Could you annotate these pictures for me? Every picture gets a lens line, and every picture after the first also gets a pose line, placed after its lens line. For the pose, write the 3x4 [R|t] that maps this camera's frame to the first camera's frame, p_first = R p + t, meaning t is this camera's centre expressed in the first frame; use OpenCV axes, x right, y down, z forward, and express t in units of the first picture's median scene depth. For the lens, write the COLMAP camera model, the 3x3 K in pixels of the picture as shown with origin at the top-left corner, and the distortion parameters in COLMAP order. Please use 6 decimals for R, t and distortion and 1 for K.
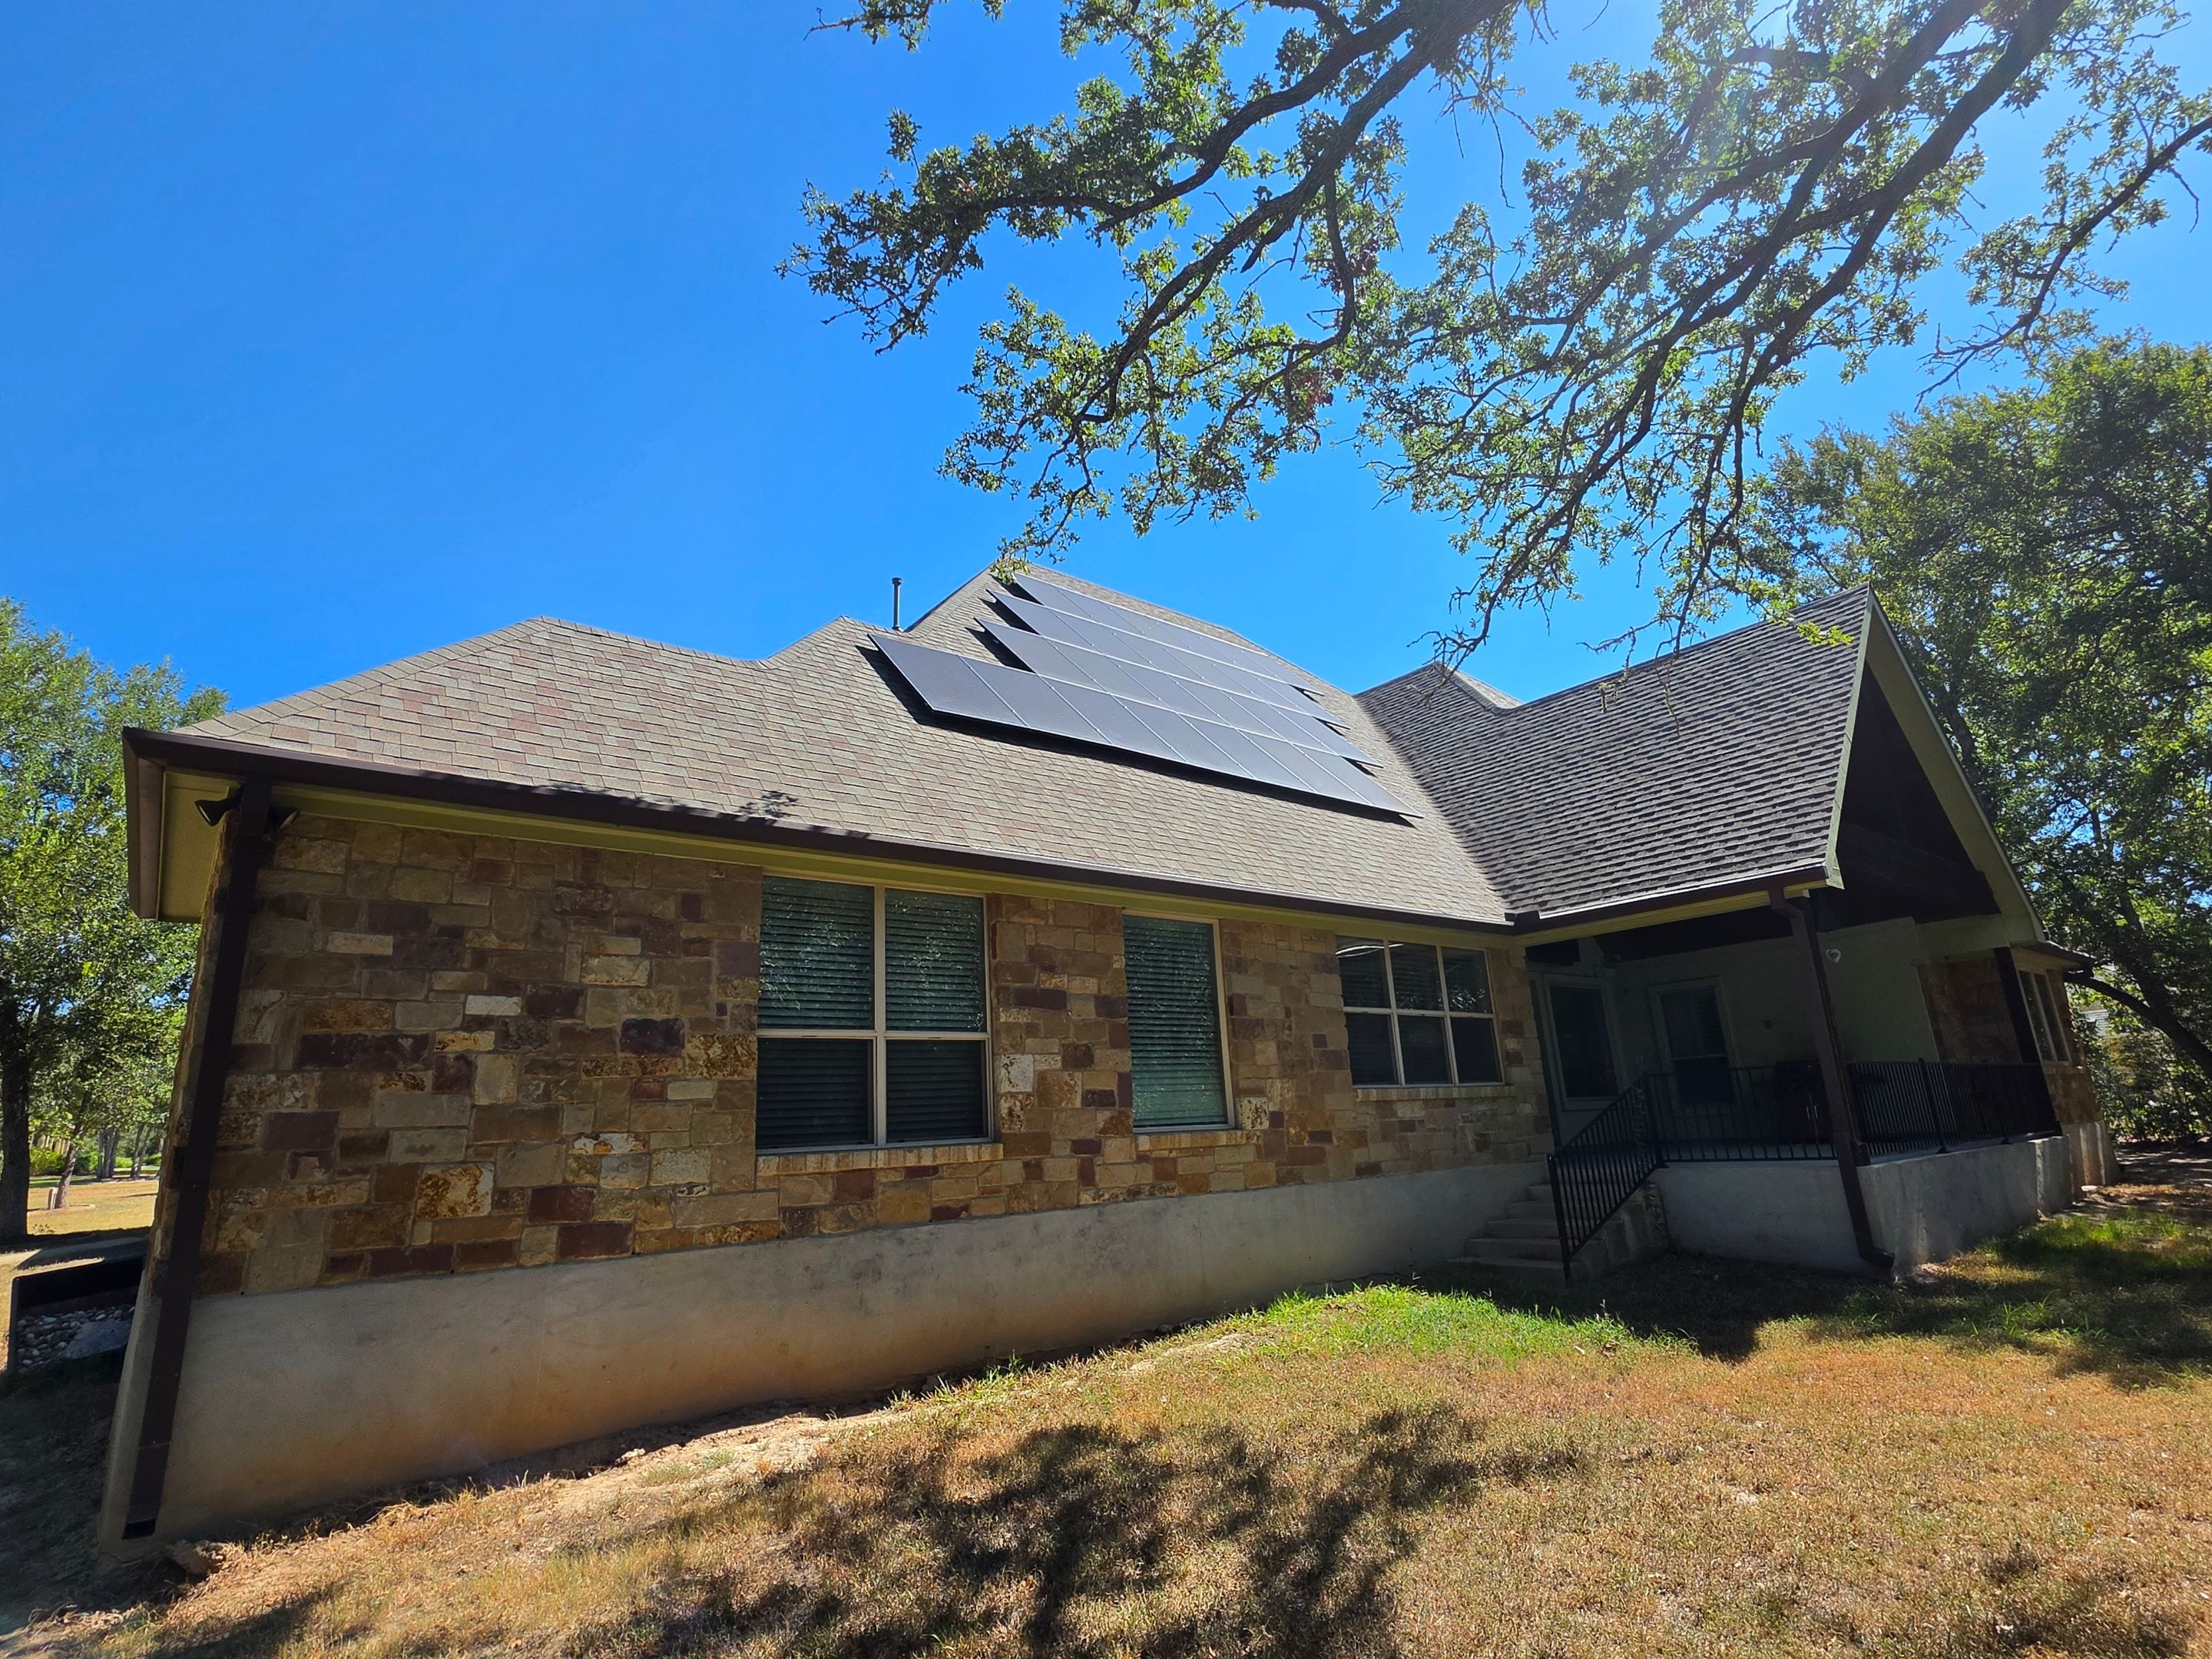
lens RADIAL K [[1118.8, 0, 1105.6], [0, 1118.8, 810.5], [0, 0, 1]] dist [-0.005140, 0.001575]
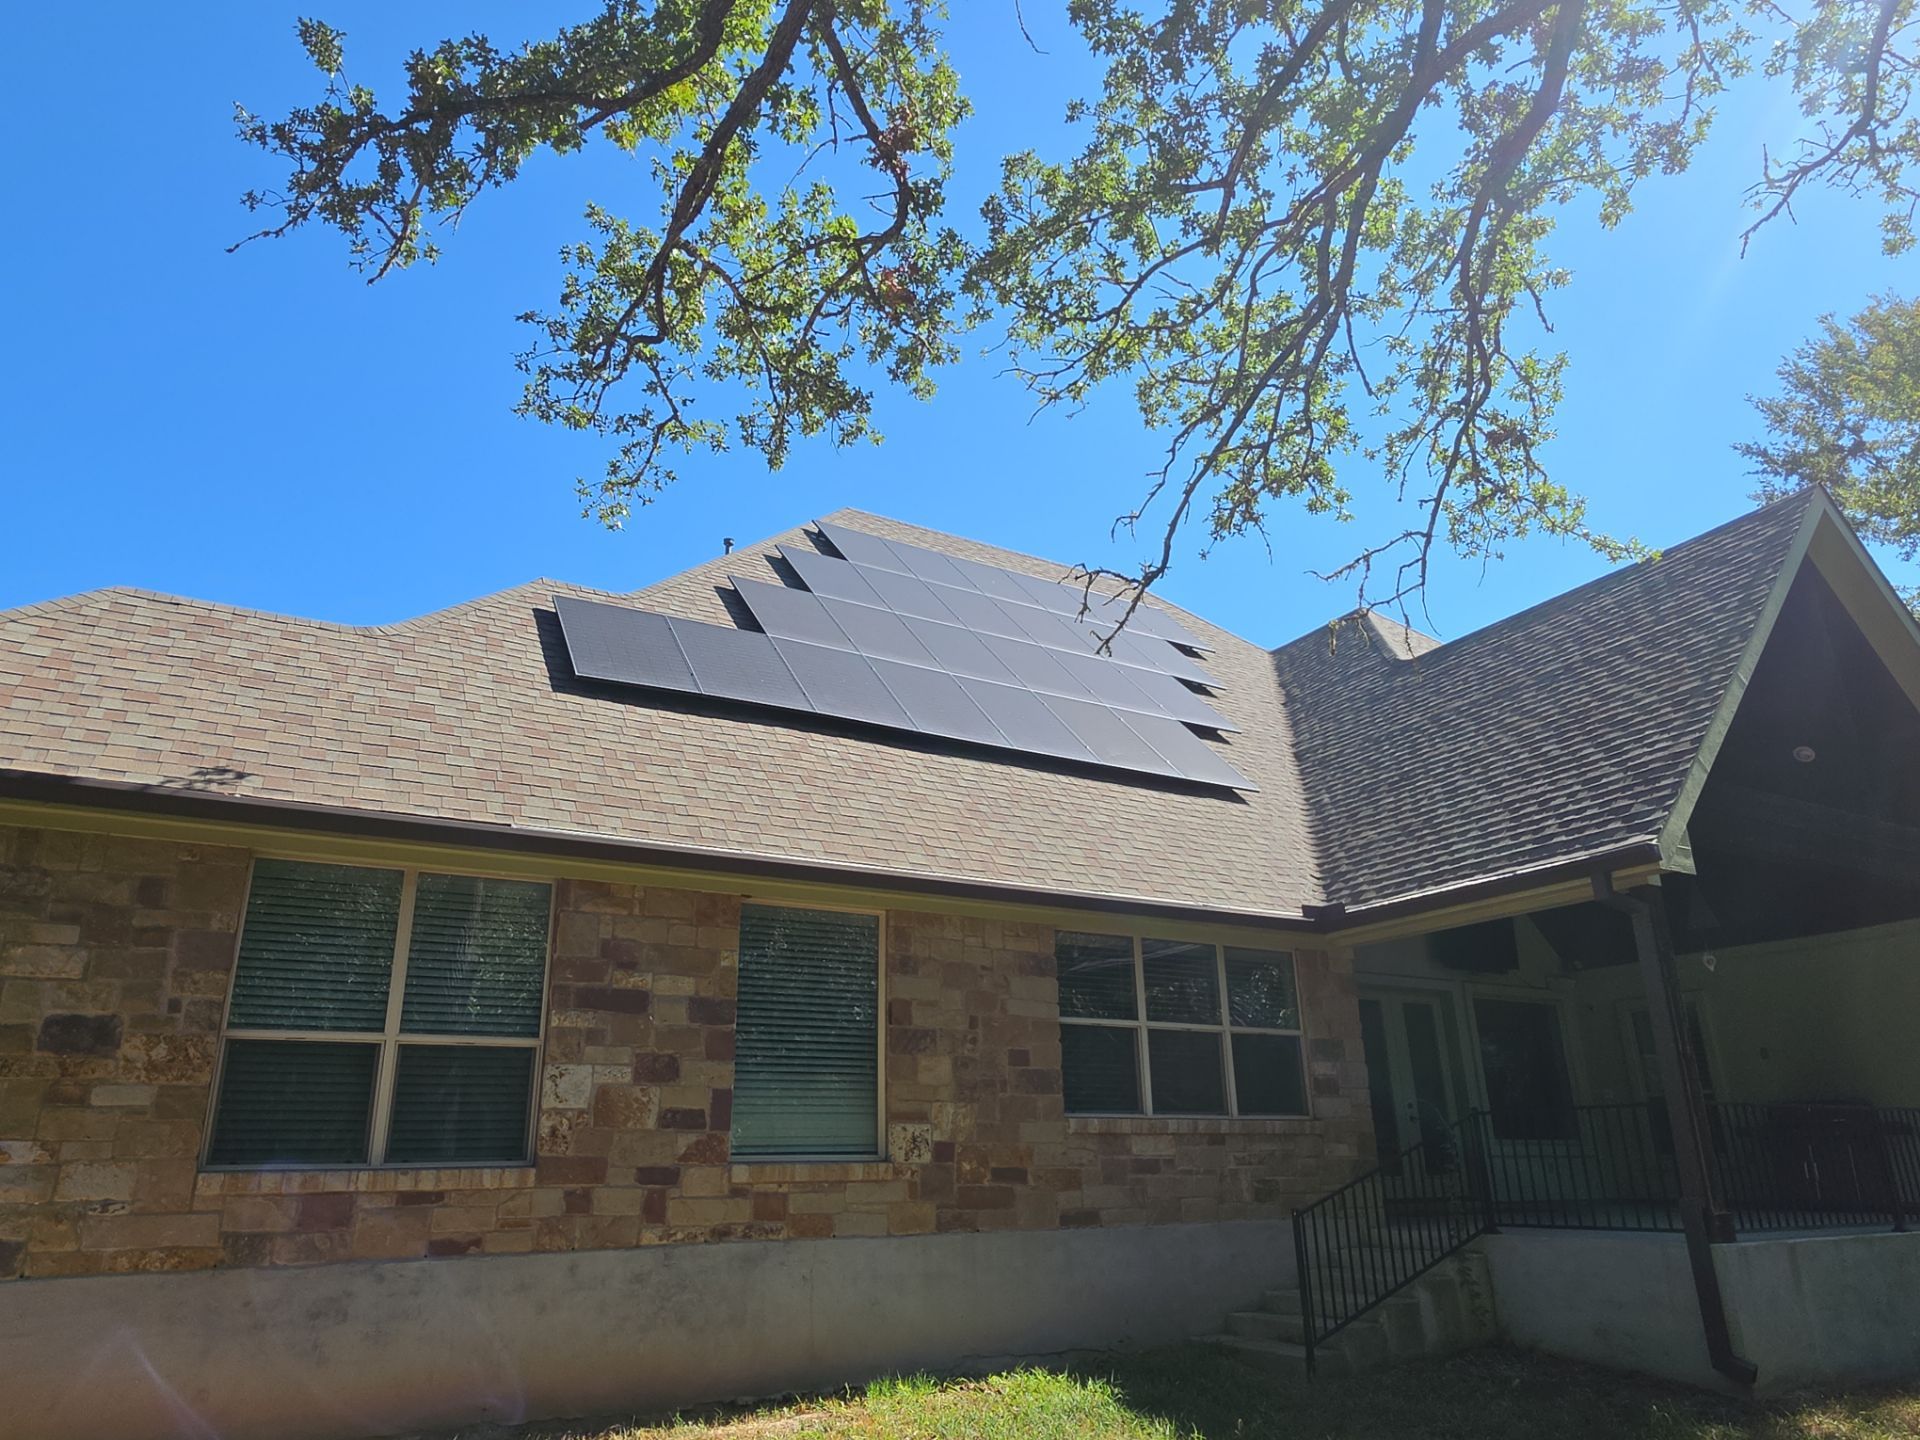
lens RADIAL K [[1242.9, 0, 956.3], [0, 1242.9, 734.9], [0, 0, 1]] dist [0.021423, -0.017602]
pose [[0.986723, -0.019570, -0.161230, 0.354939], [0.011496, 0.998640, -0.050859, 0.014050], [0.162006, 0.048330, 0.985606, 0.075861]]
